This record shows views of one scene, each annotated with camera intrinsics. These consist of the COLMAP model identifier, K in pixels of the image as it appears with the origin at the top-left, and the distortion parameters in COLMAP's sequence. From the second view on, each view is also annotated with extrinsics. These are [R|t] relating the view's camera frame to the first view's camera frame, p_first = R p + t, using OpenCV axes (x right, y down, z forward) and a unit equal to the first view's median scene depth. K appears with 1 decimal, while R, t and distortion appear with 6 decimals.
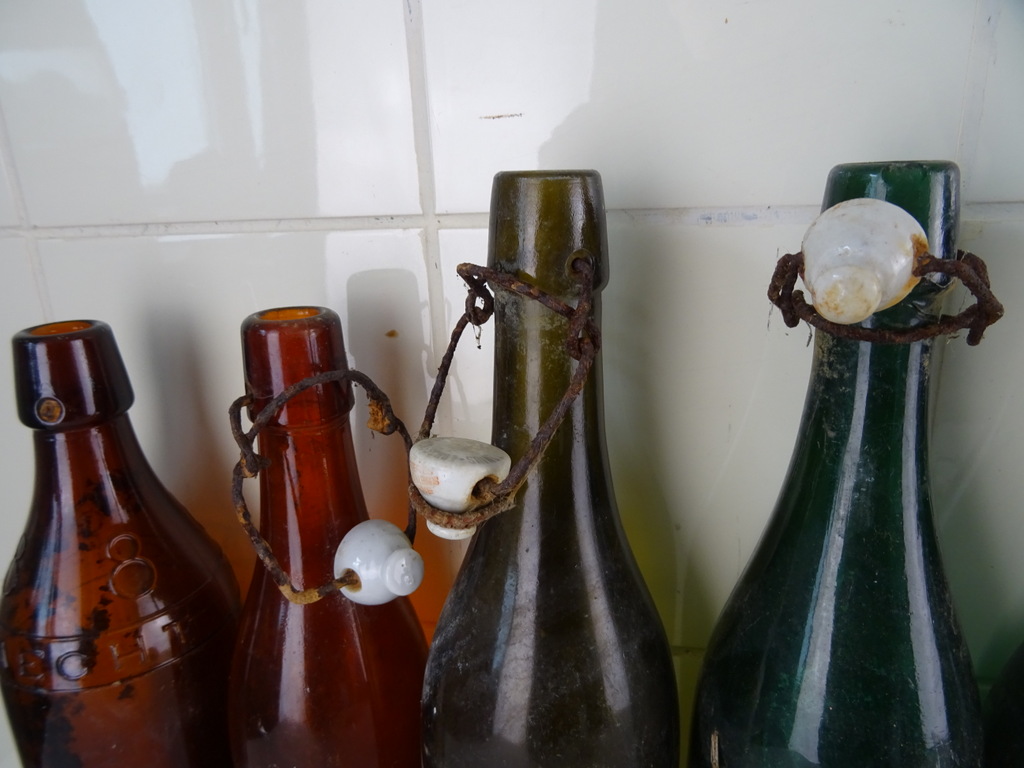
lens RADIAL K [[753.2, 0, 512.0], [0, 753.2, 384.0], [0, 0, 1]] dist [0.006178, 0.002946]
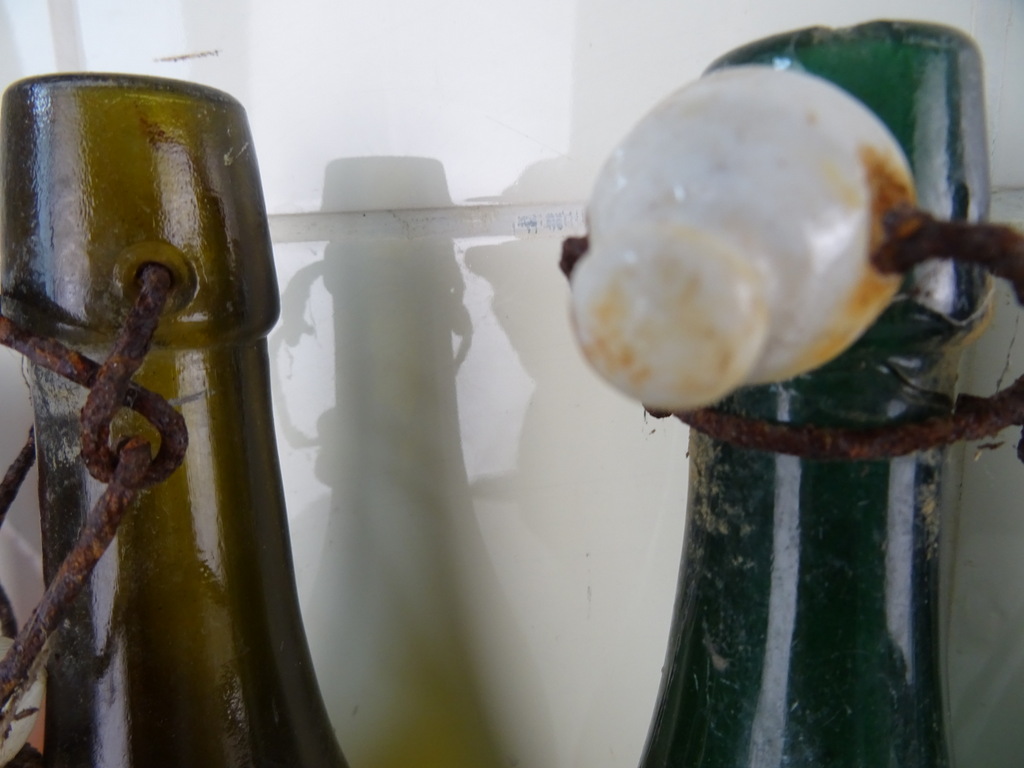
lens RADIAL K [[734.8, 0, 512.0], [0, 734.8, 384.0], [0, 0, 1]] dist [-0.005171, -0.011248]
pose [[0.999616, 0.012291, -0.024816, 0.325822], [-0.015099, 0.993094, -0.116342, -0.044625], [0.023214, 0.116672, 0.992899, 0.581624]]
